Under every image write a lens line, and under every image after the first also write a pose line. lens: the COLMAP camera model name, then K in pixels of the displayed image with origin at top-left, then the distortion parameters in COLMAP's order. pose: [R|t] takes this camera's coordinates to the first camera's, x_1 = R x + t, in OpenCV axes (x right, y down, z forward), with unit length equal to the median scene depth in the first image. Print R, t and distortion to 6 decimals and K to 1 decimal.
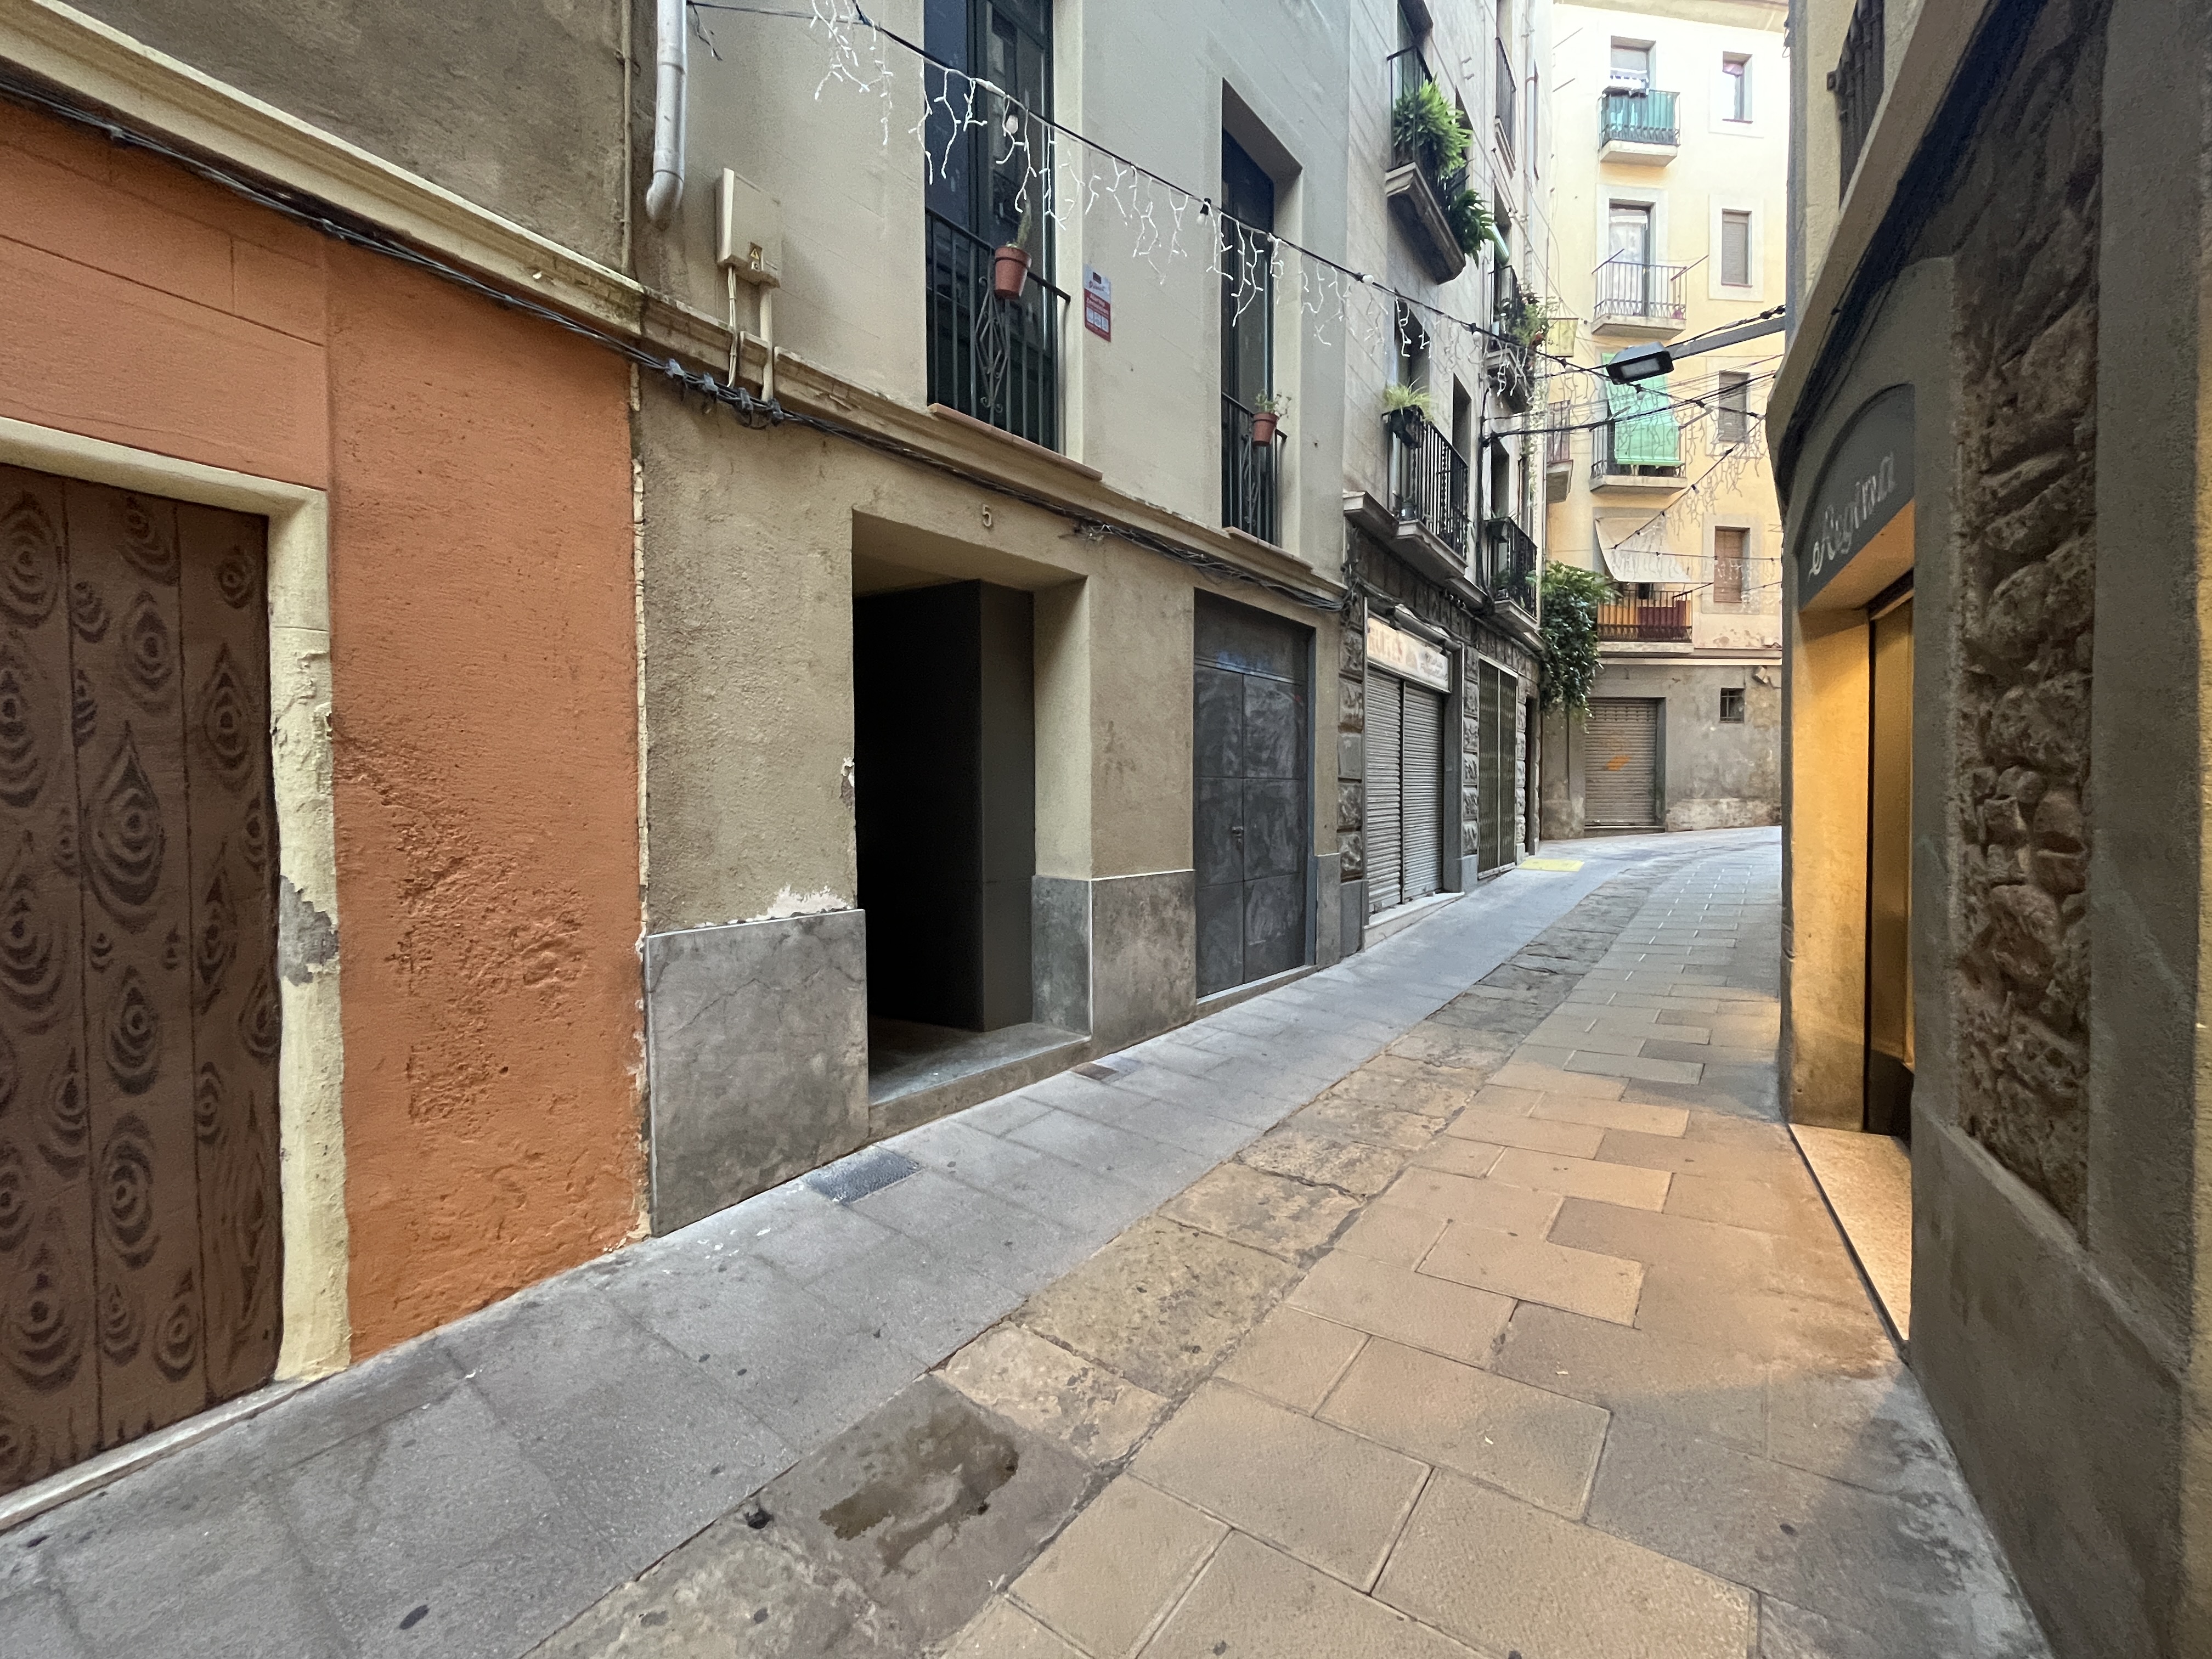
lens RADIAL K [[895.9, 0, 1102.0], [0, 895.9, 829.9], [0, 0, 1]] dist [-0.003200, 0.000123]
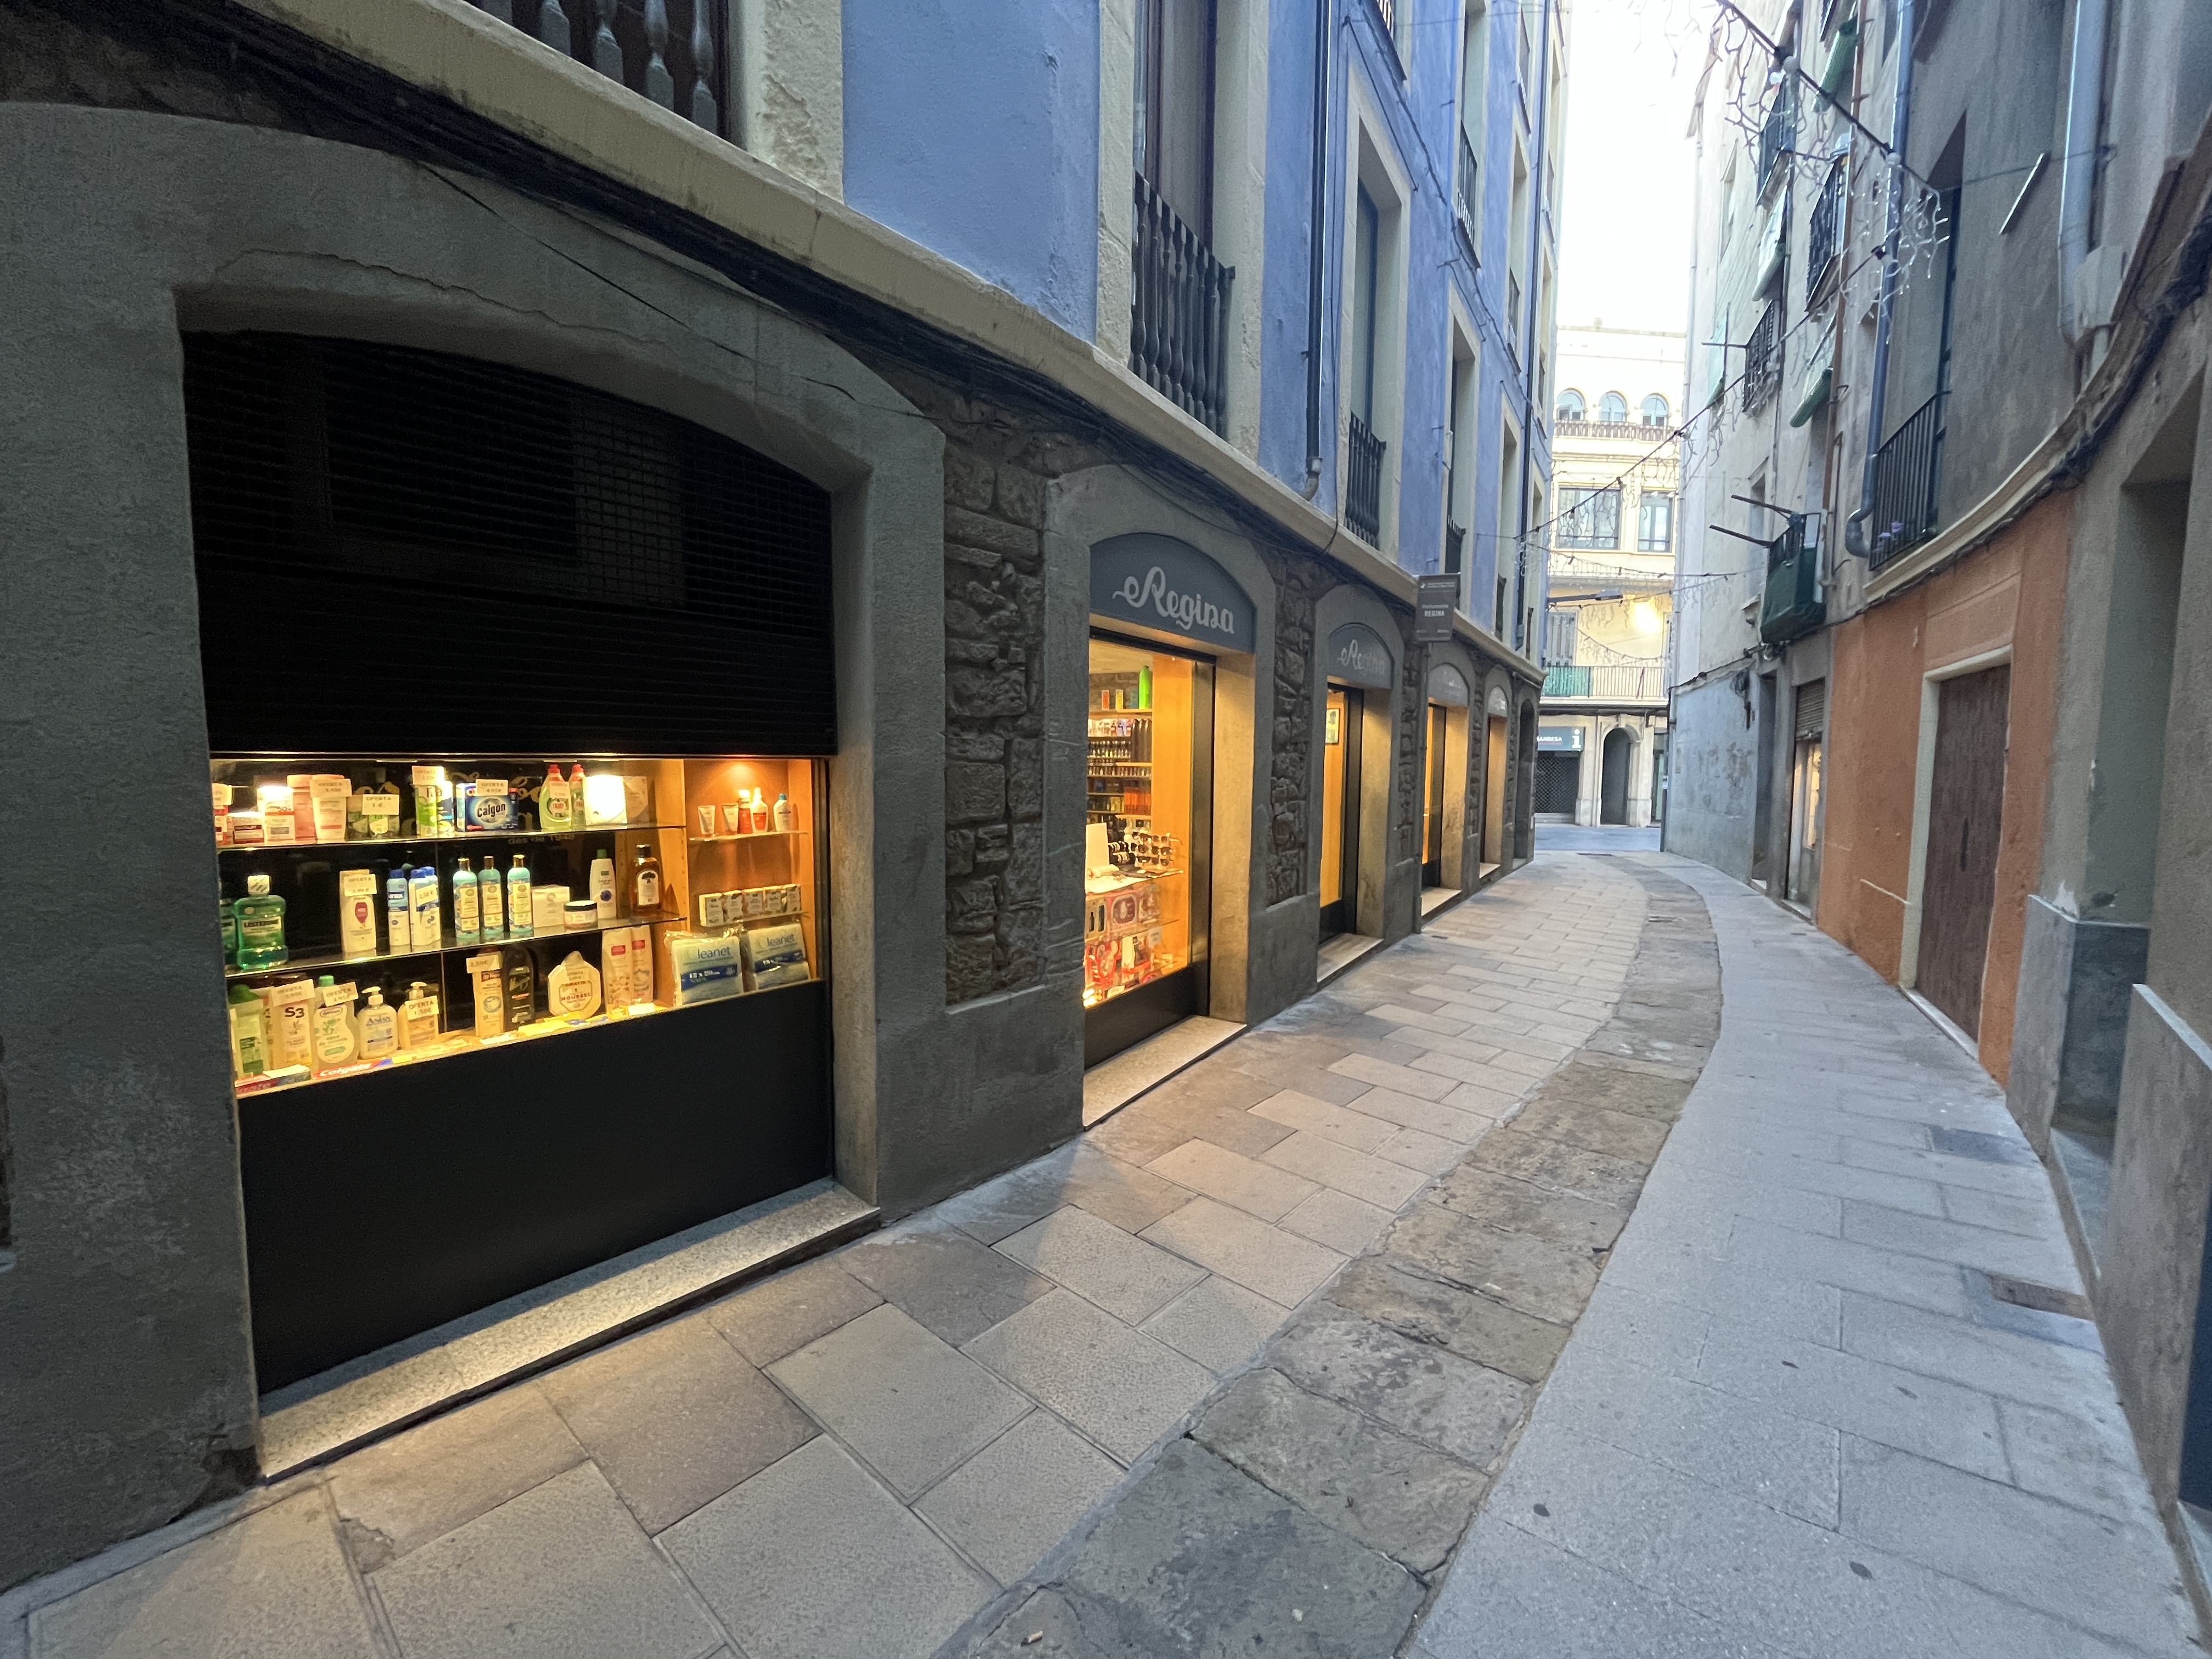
lens RADIAL K [[895.9, 0, 1103.7], [0, 895.9, 829.8], [0, 0, 1]] dist [-0.003200, 0.000123]
pose [[-0.999251, -0.001162, 0.038671, 0.693200], [0.003219, 0.993585, 0.113038, -0.112118], [-0.038554, 0.113078, -0.992838, 1.910587]]
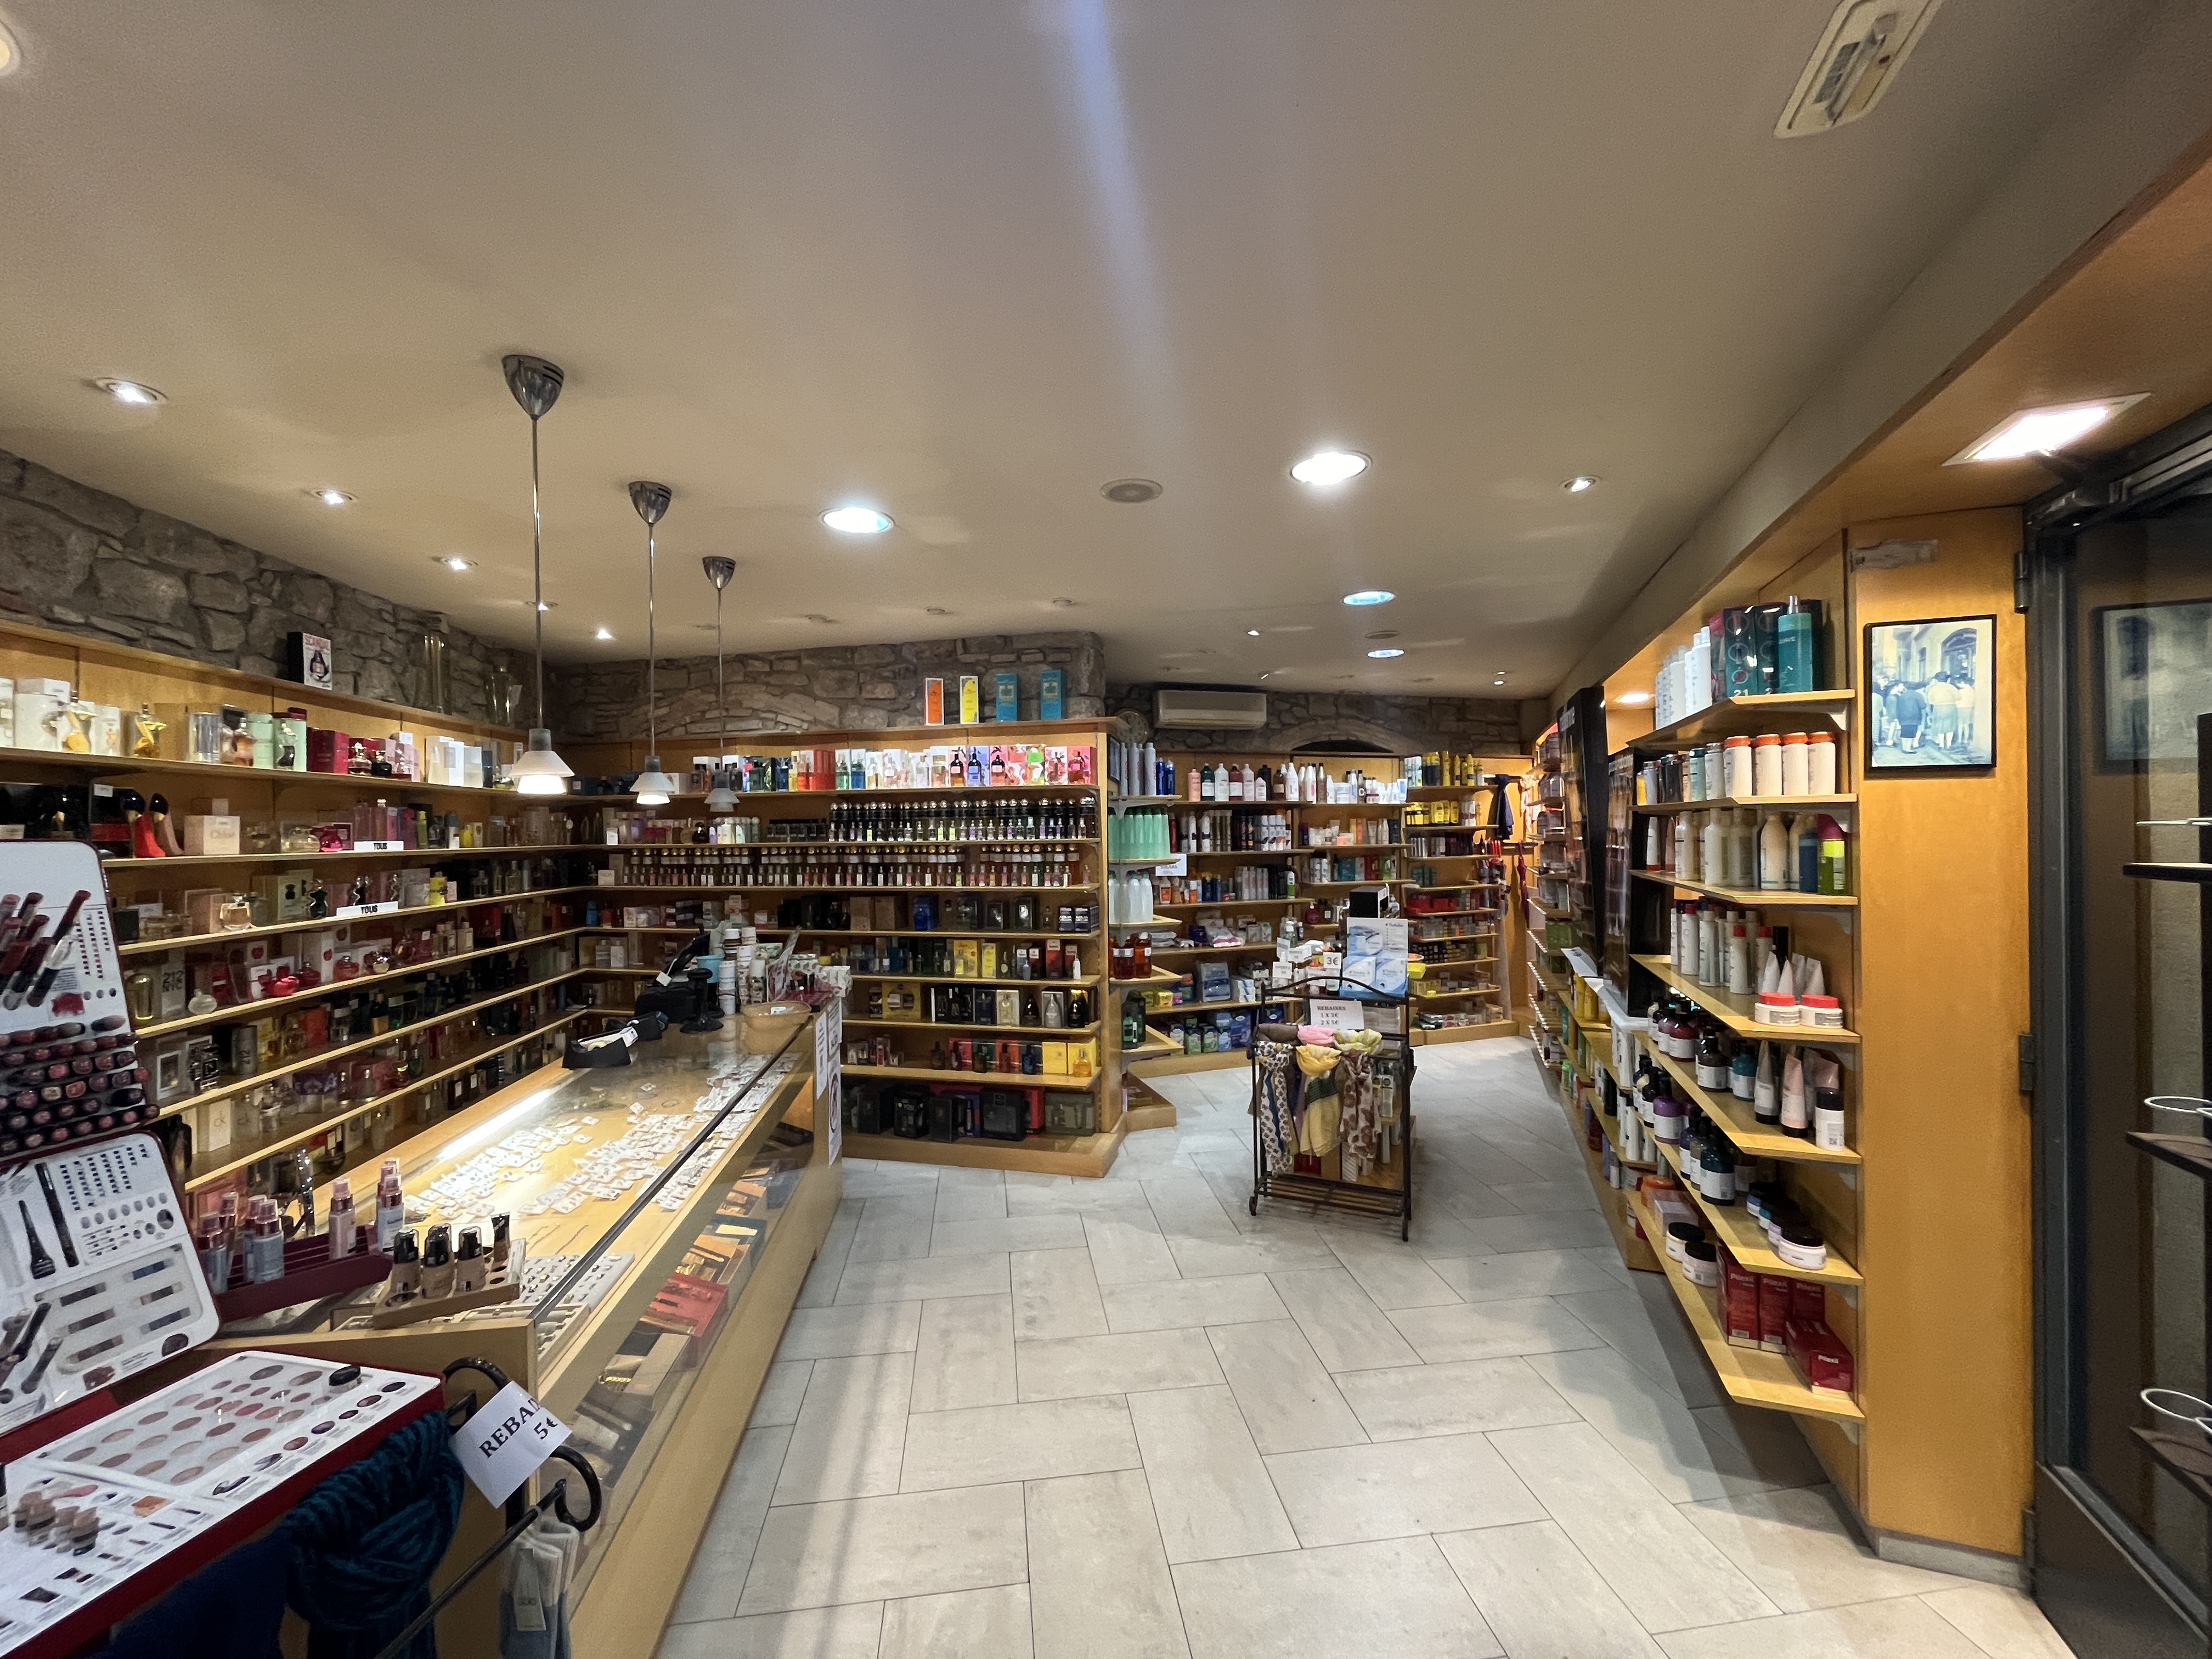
lens RADIAL K [[895.9, 0, 1103.1], [0, 895.9, 825.3], [0, 0, 1]] dist [-0.003200, 0.000123]
pose [[-0.986767, 0.021324, -0.160733, 0.772864], [0.017478, 0.999527, 0.025304, -0.065255], [0.161197, 0.022160, -0.986673, 0.225360]]
